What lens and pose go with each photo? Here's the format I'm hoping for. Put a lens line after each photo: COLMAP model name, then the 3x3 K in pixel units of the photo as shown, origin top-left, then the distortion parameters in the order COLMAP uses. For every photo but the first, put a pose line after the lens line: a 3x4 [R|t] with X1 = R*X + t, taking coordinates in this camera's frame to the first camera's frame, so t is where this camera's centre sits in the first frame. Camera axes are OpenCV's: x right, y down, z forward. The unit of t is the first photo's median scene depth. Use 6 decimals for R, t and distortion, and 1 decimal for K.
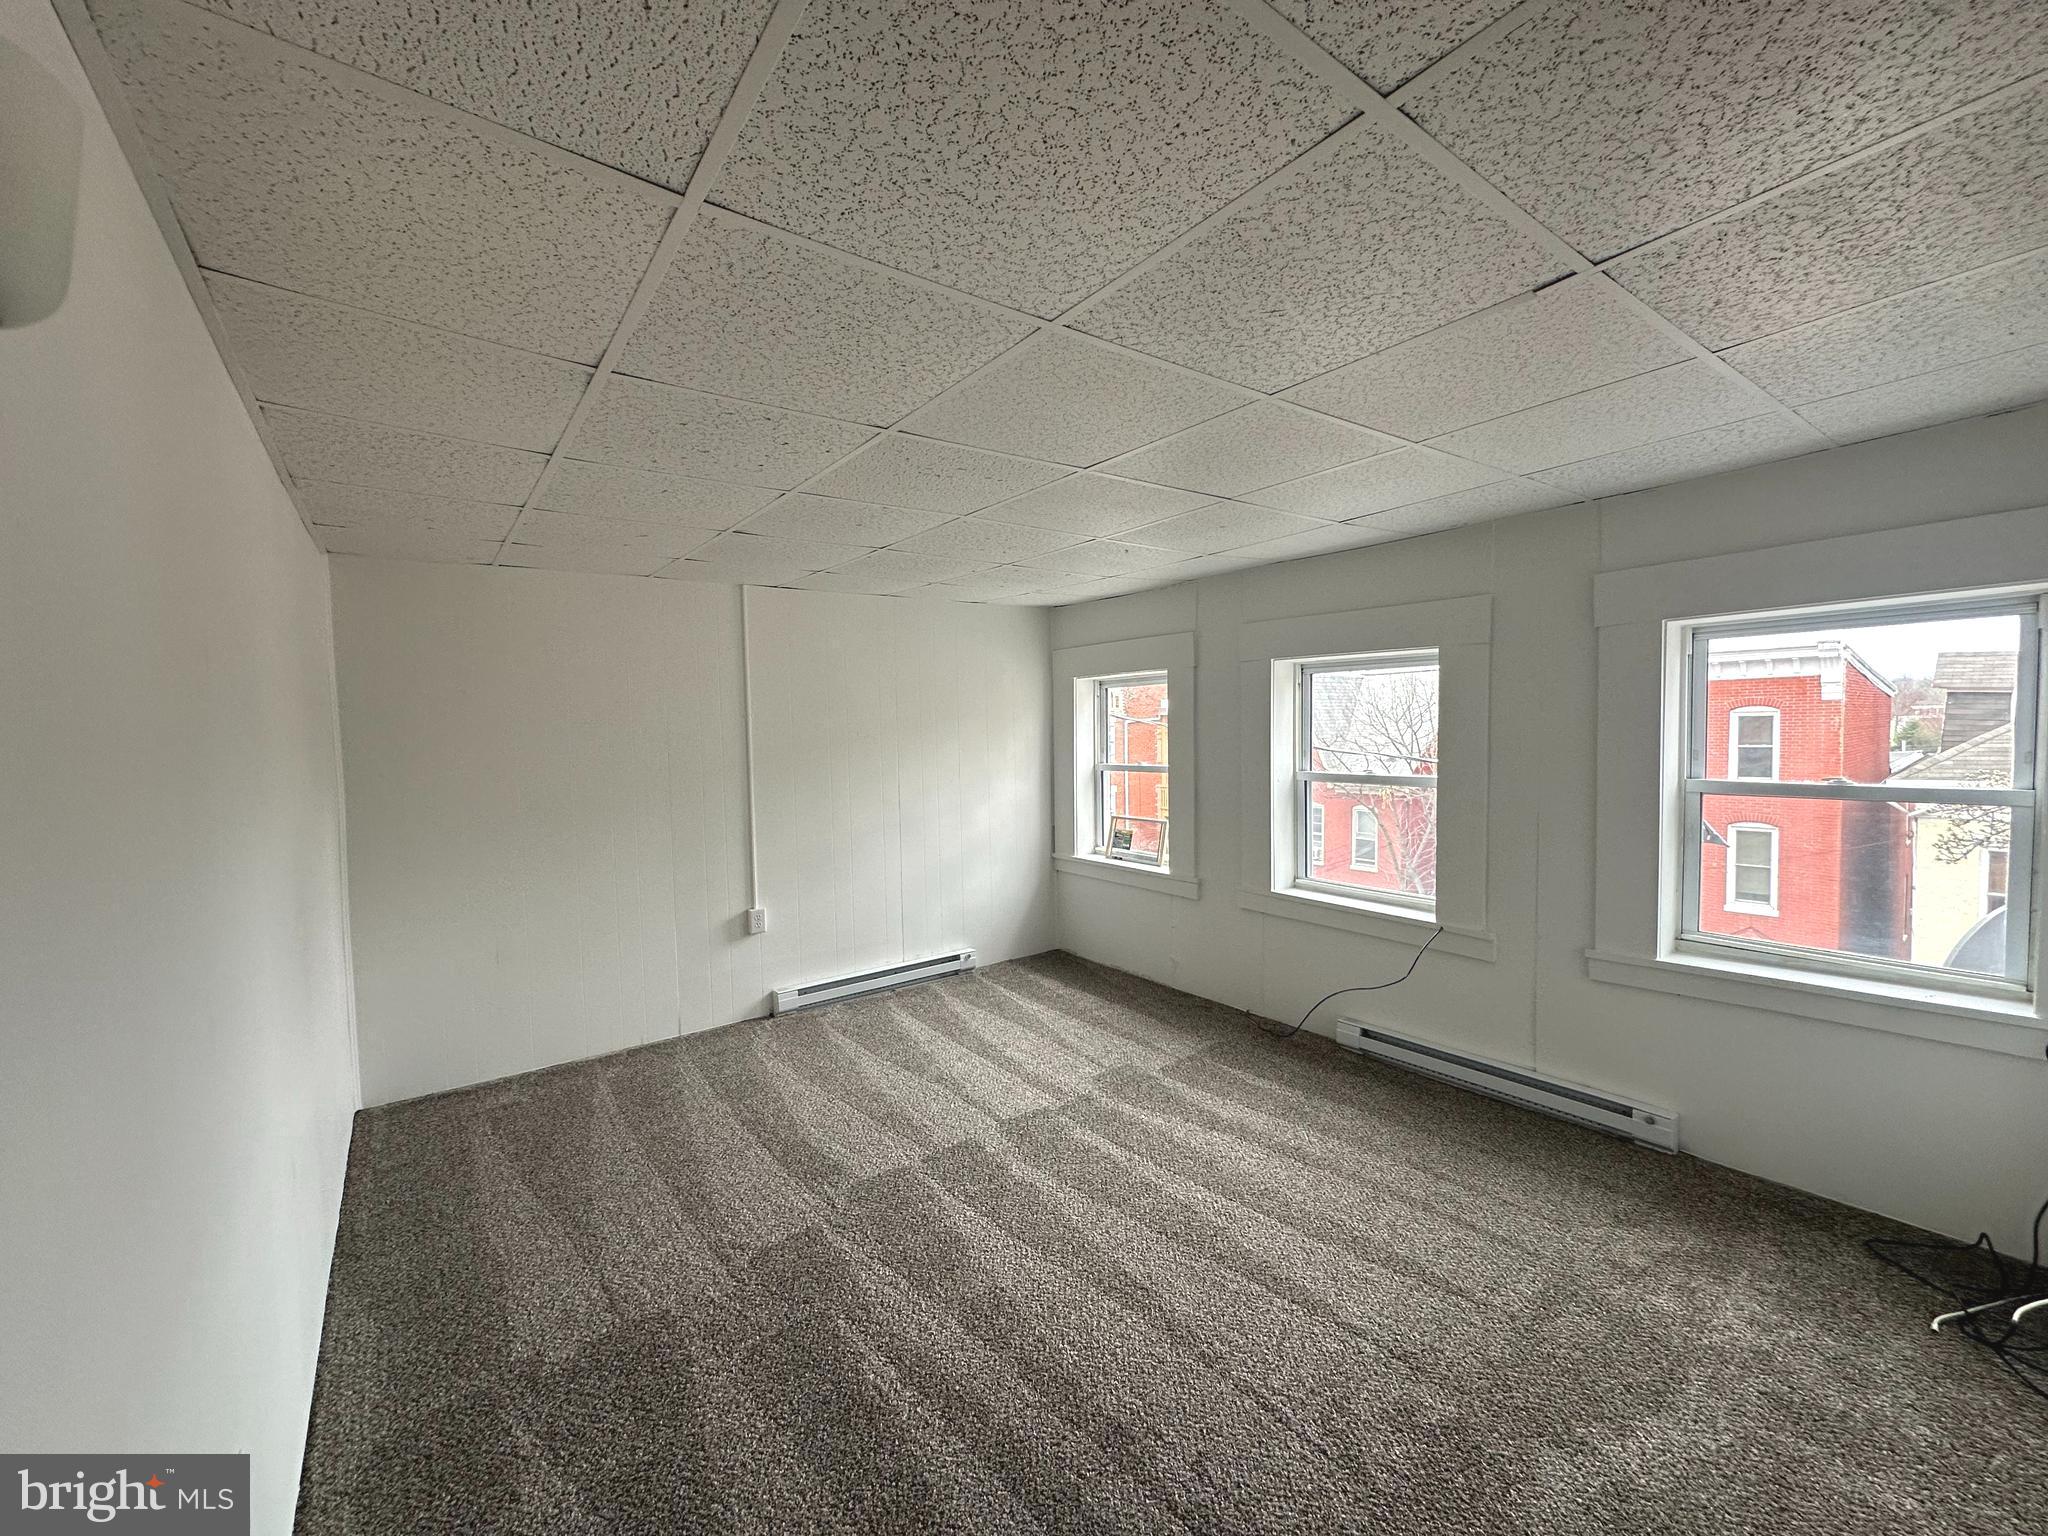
lens RADIAL K [[816.7, 0, 1023.7], [0, 816.7, 764.3], [0, 0, 1]] dist [0.000686, 0.000069]
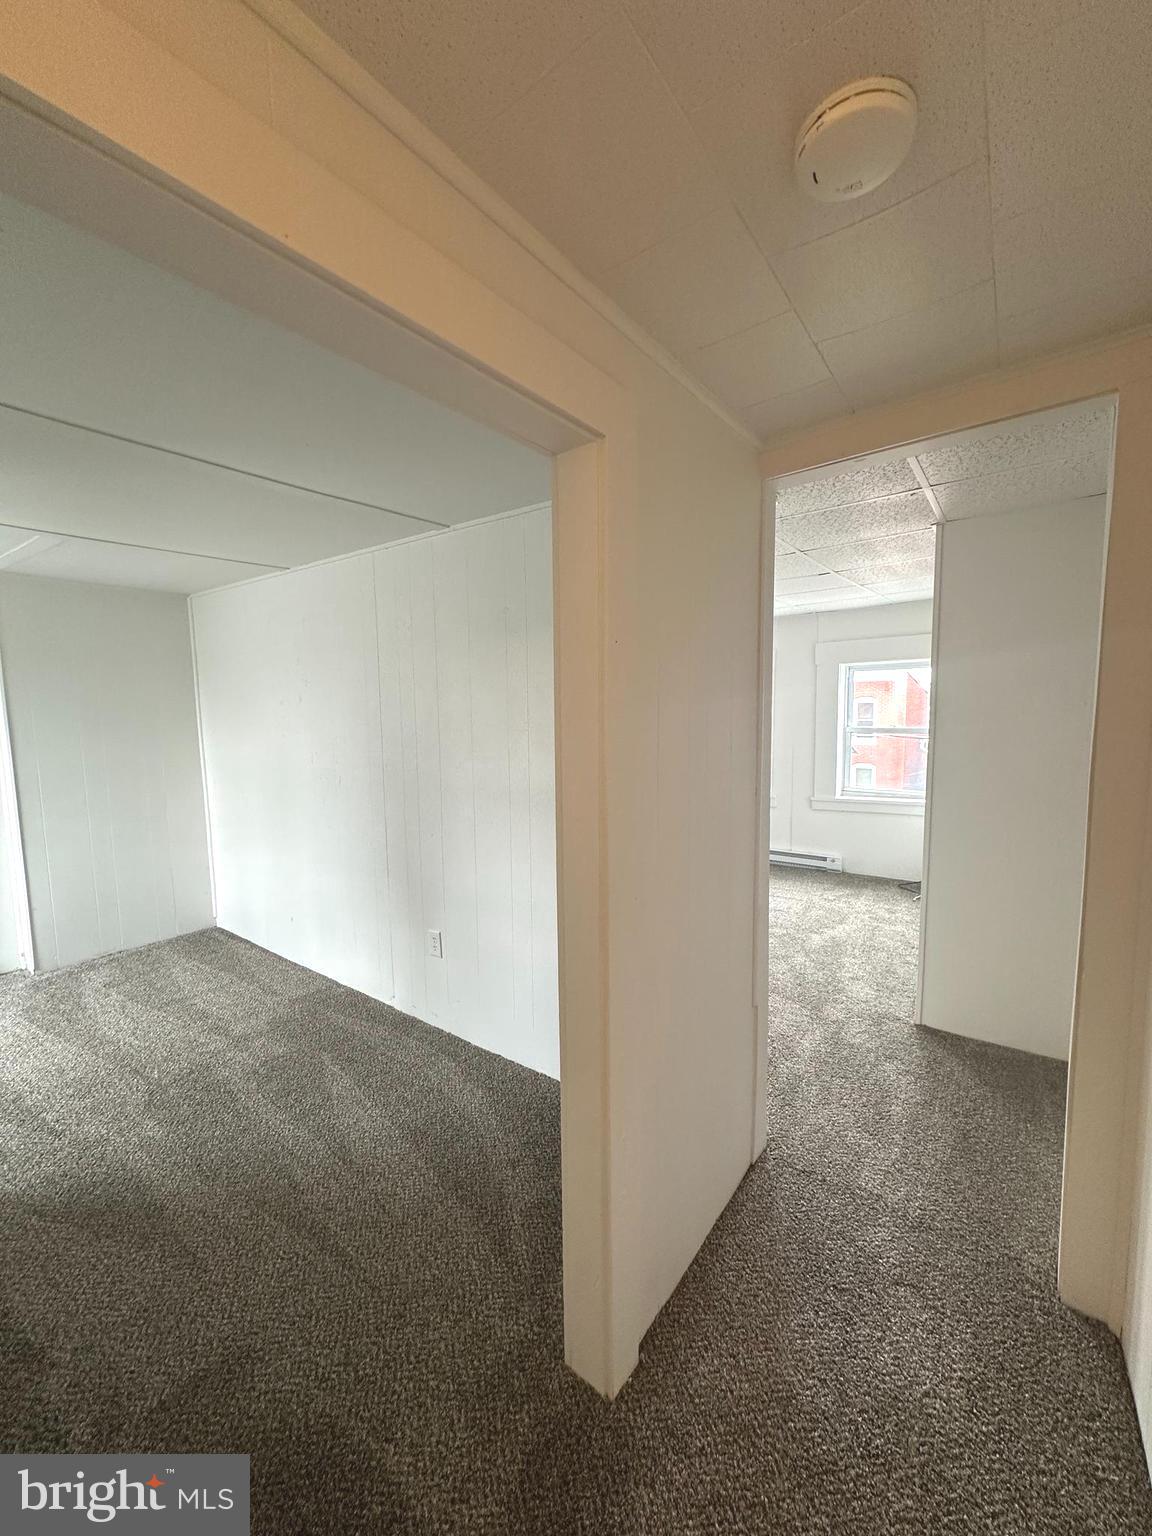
lens RADIAL K [[612.6, 0, 580.4], [0, 612.6, 769.5], [0, 0, 1]] dist [0.000686, 0.000069]
pose [[0.956358, -0.030304, 0.290621, -0.632446], [0.014717, 0.998341, 0.055671, 0.040241], [-0.291825, -0.048965, 0.955217, -0.689077]]
